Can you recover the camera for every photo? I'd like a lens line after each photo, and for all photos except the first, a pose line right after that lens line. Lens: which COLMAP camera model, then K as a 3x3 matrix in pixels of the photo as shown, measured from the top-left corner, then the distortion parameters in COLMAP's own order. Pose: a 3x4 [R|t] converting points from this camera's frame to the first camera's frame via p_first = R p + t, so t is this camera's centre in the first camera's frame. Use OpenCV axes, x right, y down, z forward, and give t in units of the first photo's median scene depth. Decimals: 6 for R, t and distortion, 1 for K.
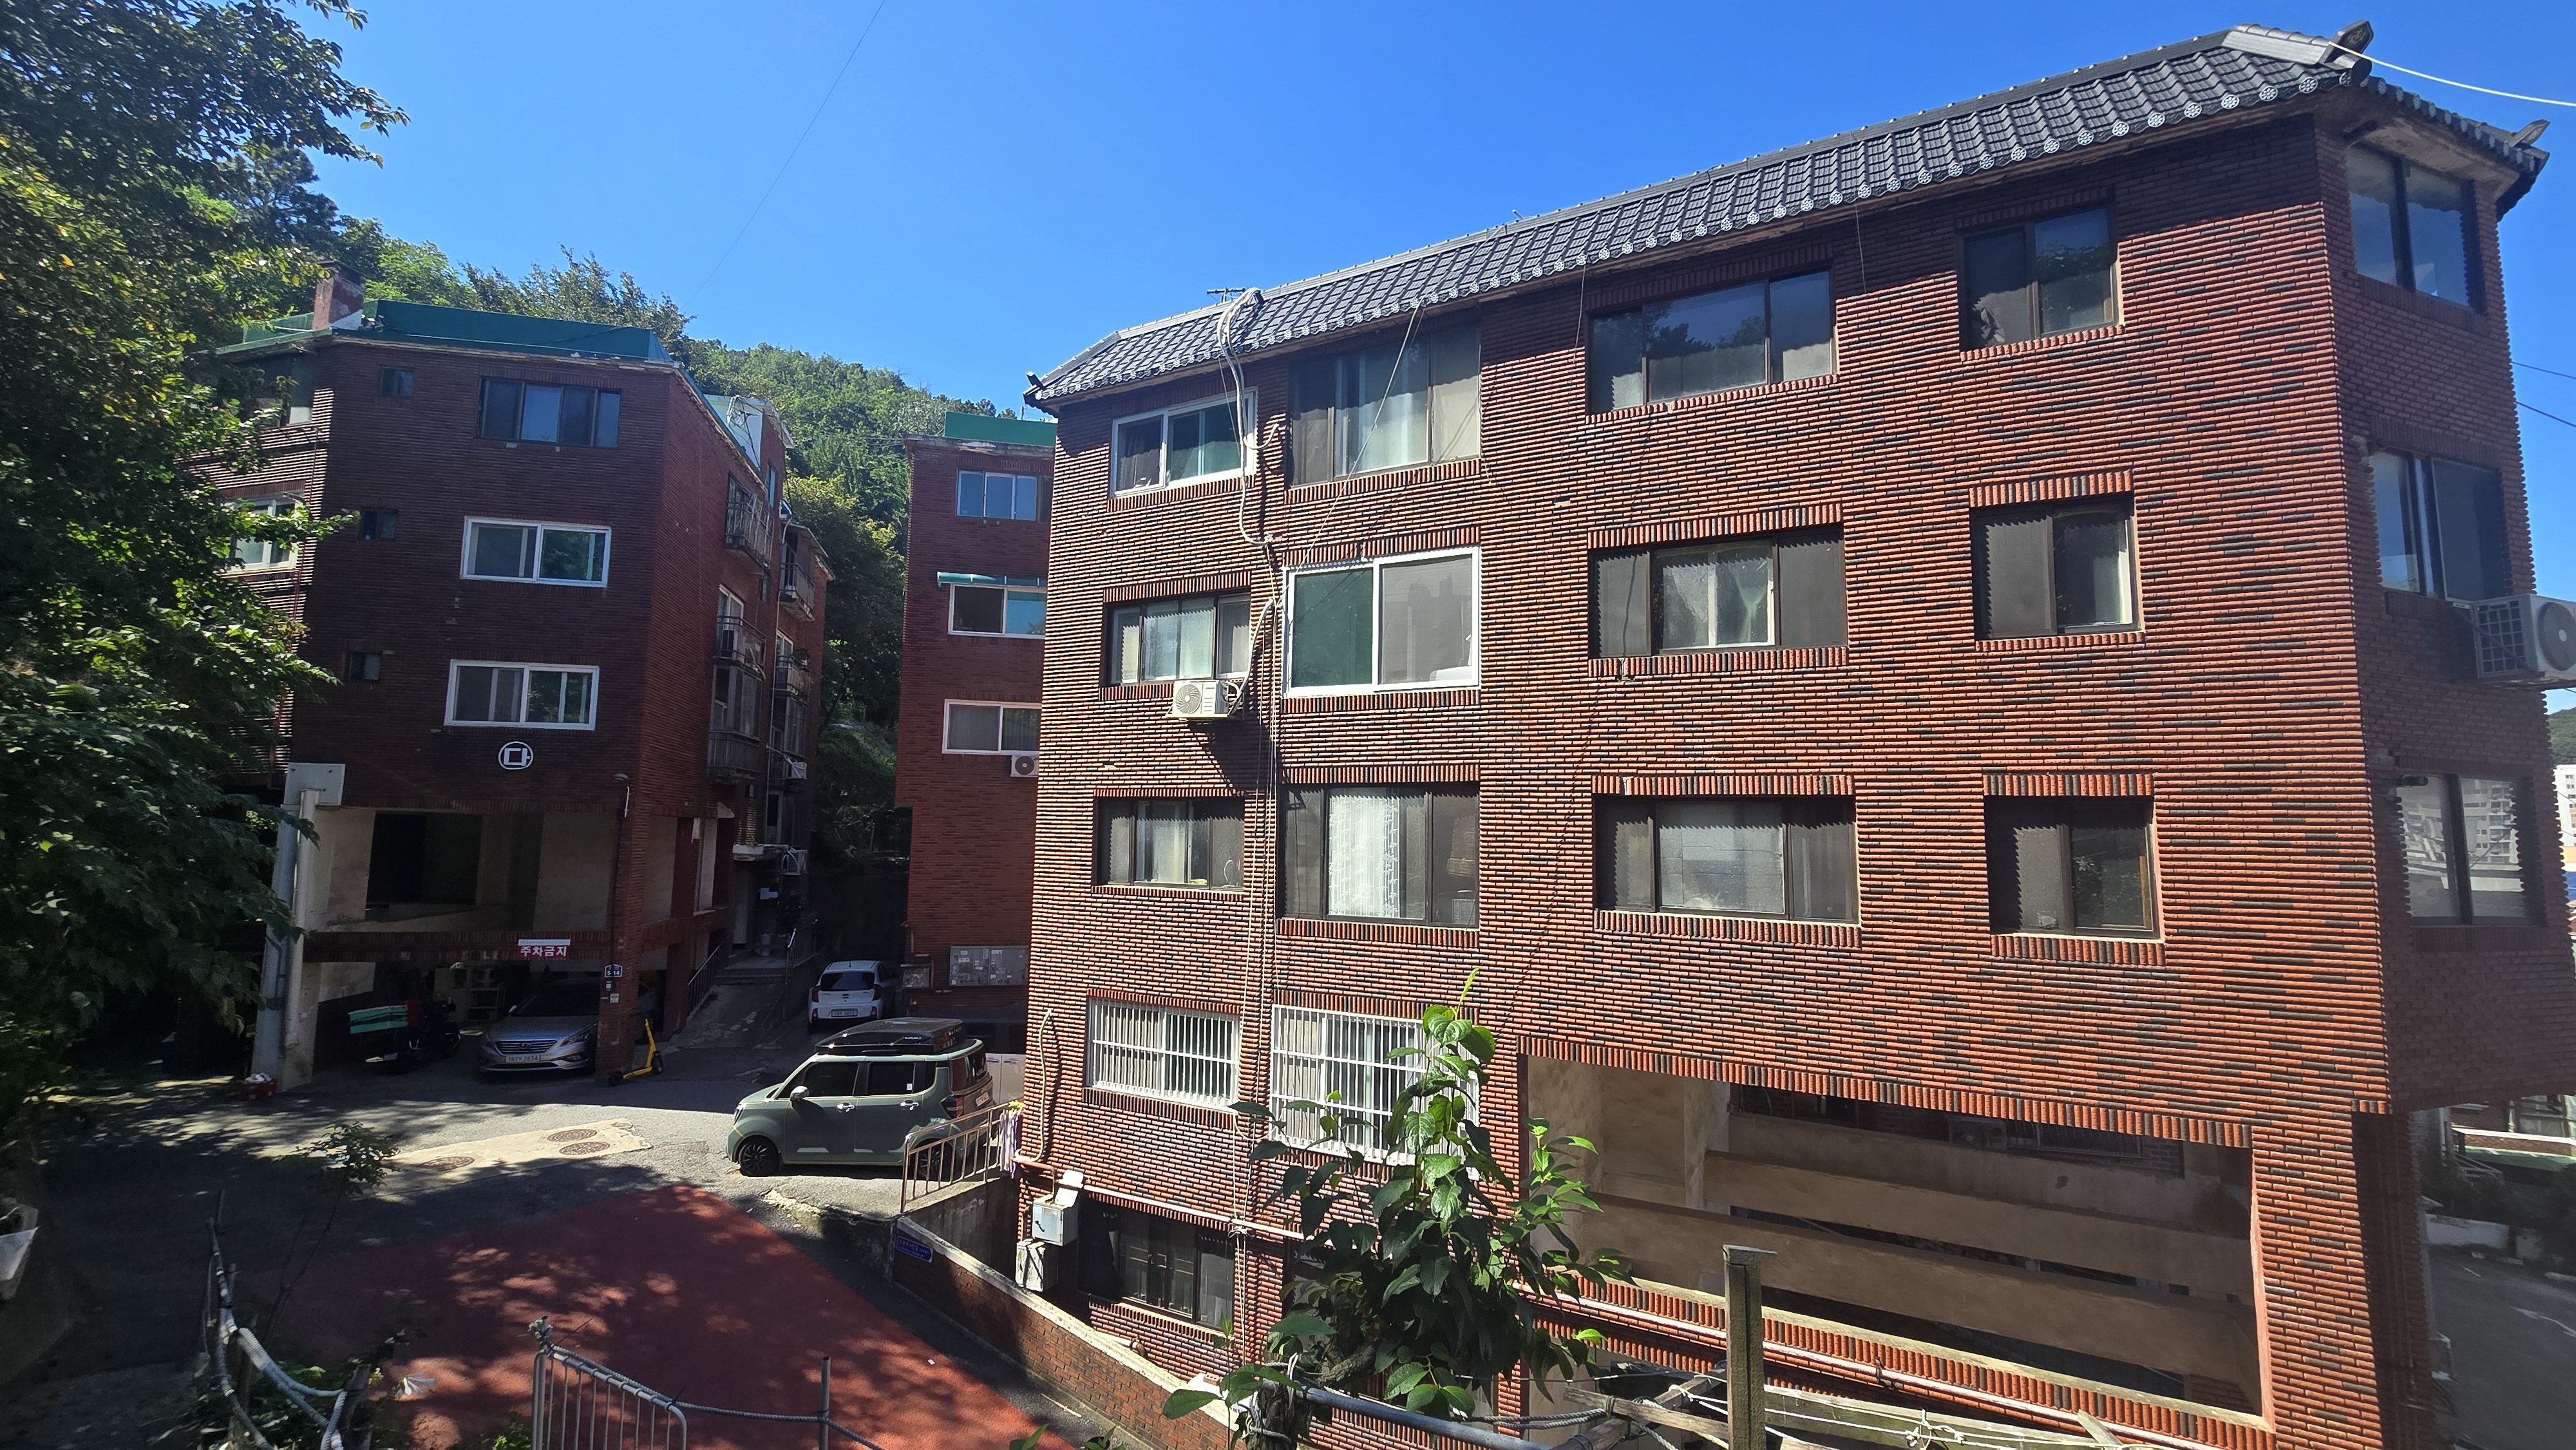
lens RADIAL K [[1067.1, 0, 1288.0], [0, 1067.1, 725.0], [0, 0, 1]] dist [0.000395, -0.000032]
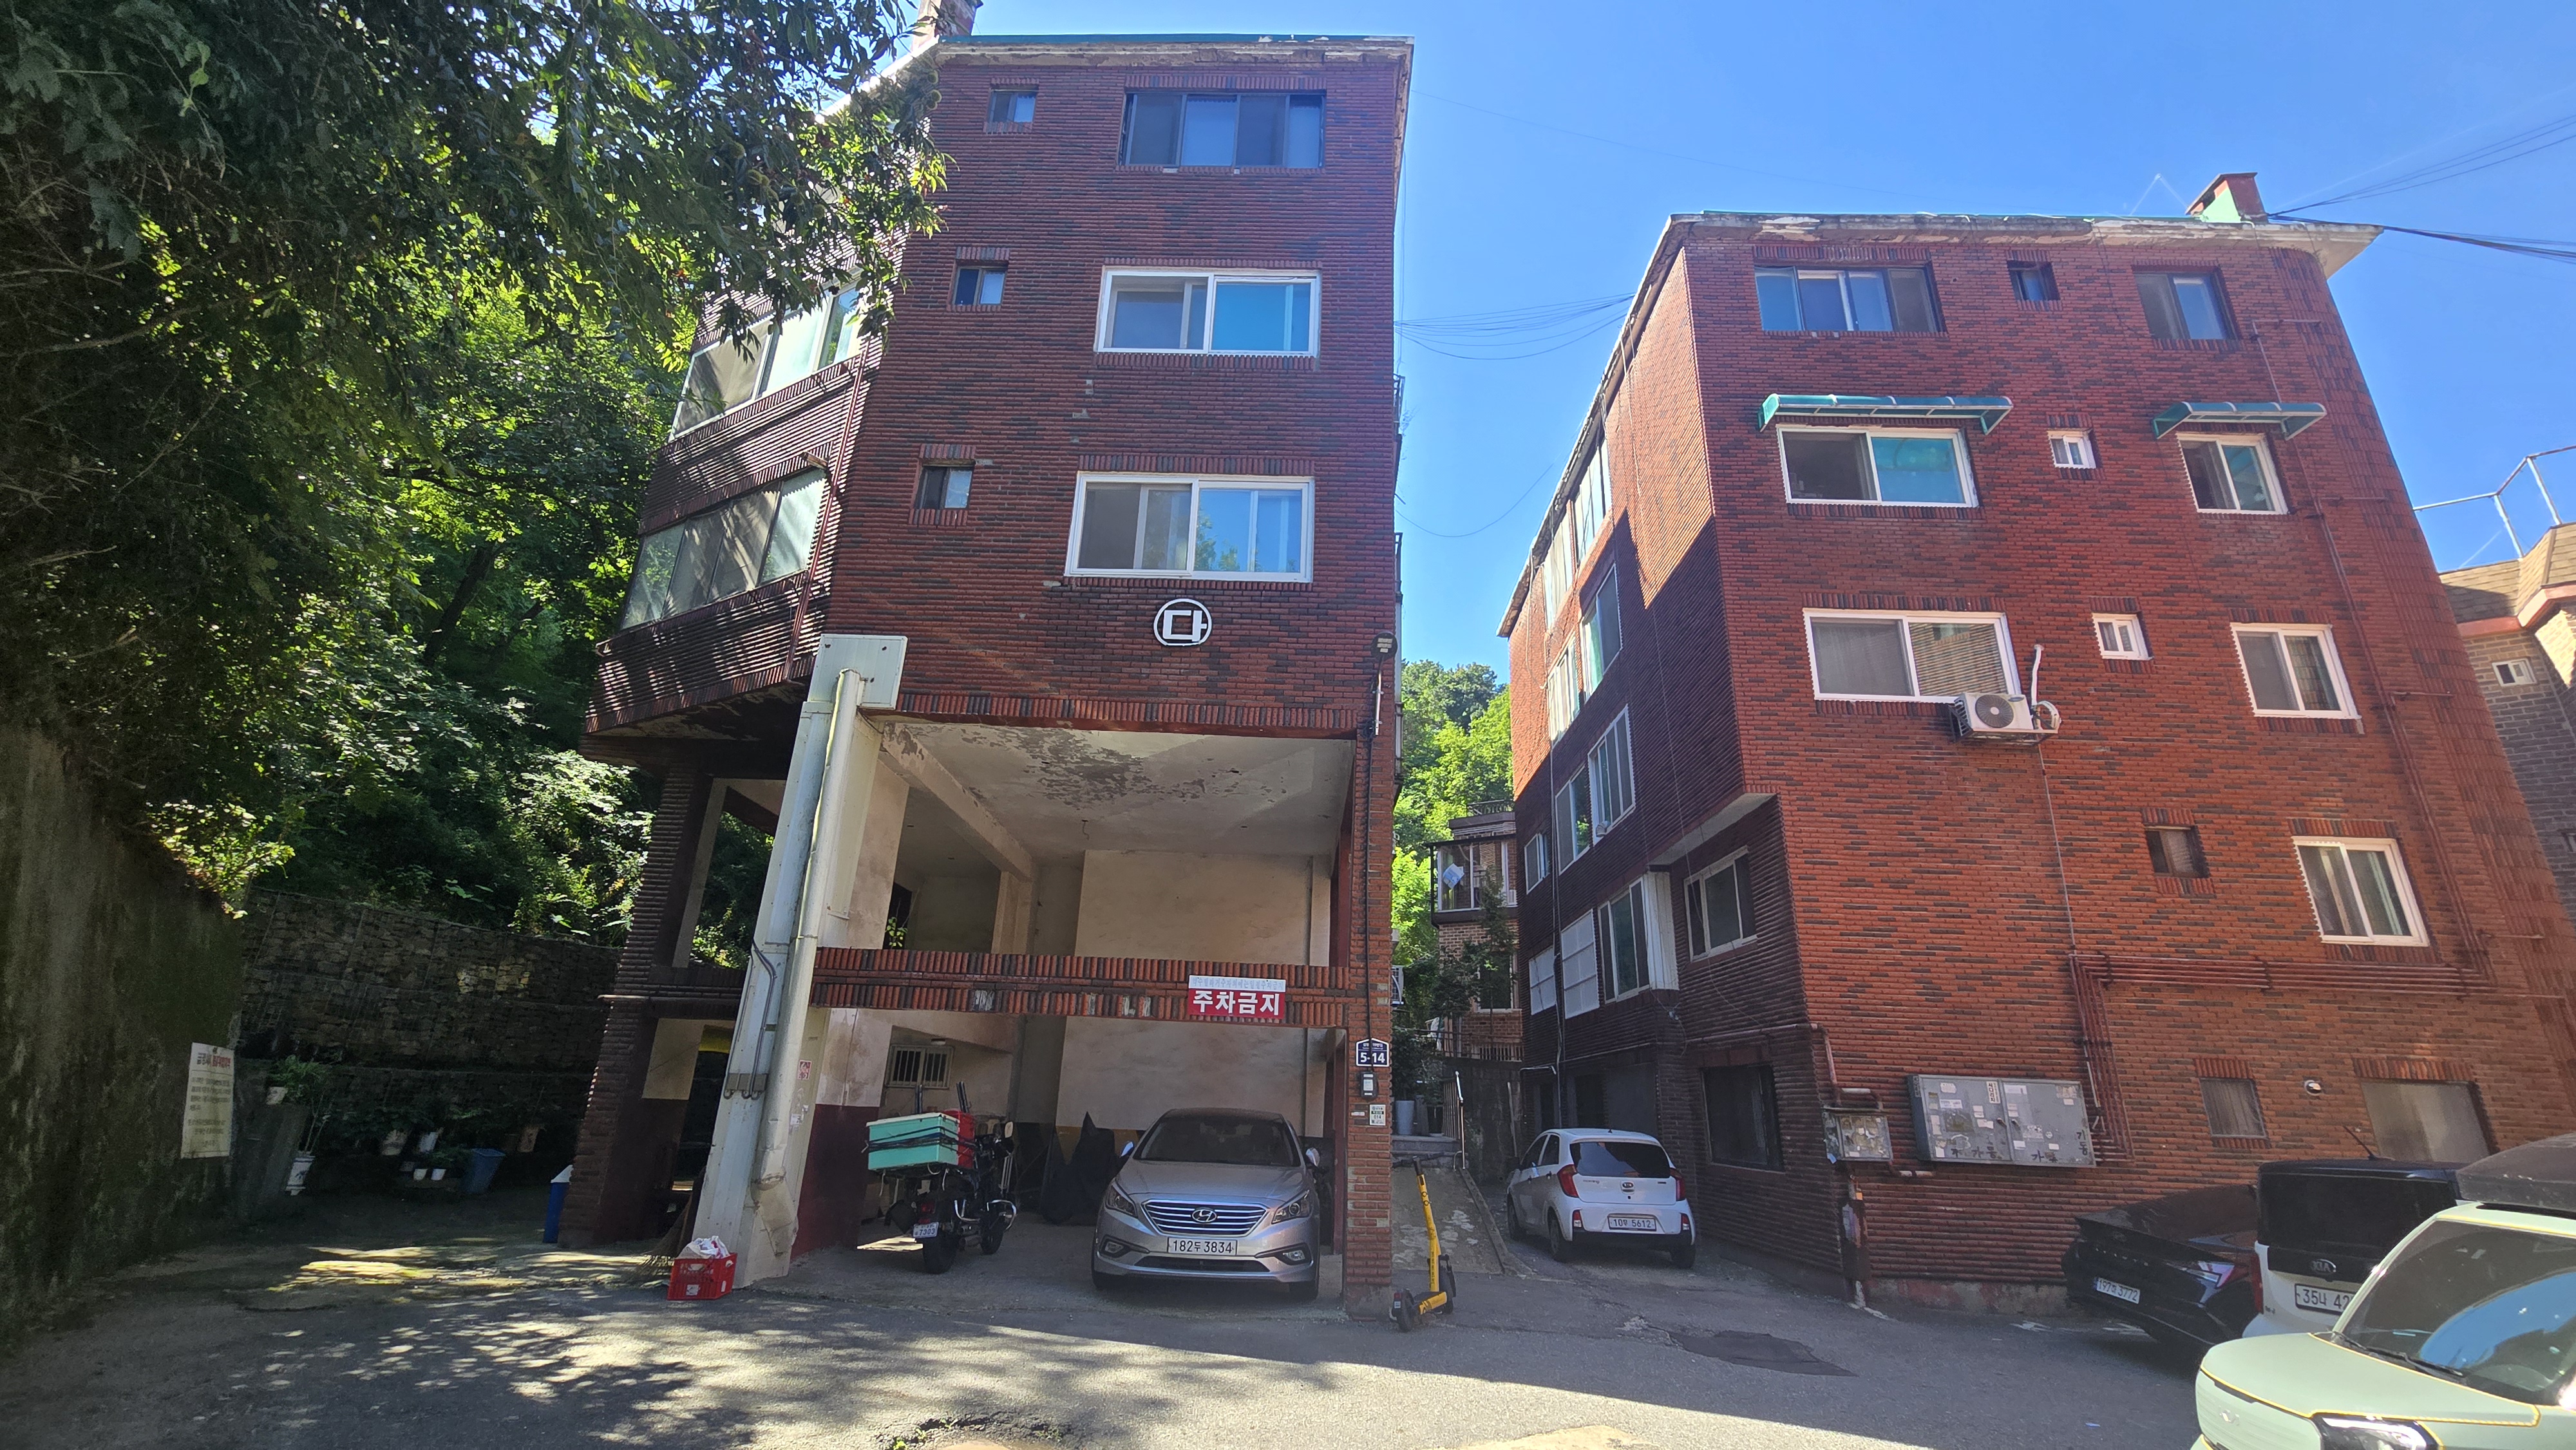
lens RADIAL K [[1067.3, 0, 1277.4], [0, 1067.3, 724.0], [0, 0, 1]] dist [-0.004097, -0.000133]
pose [[0.969938, -0.058471, -0.236224, -0.550892], [-0.002328, 0.968432, -0.249268, 0.205831], [0.243342, 0.242325, 0.939182, 0.523728]]
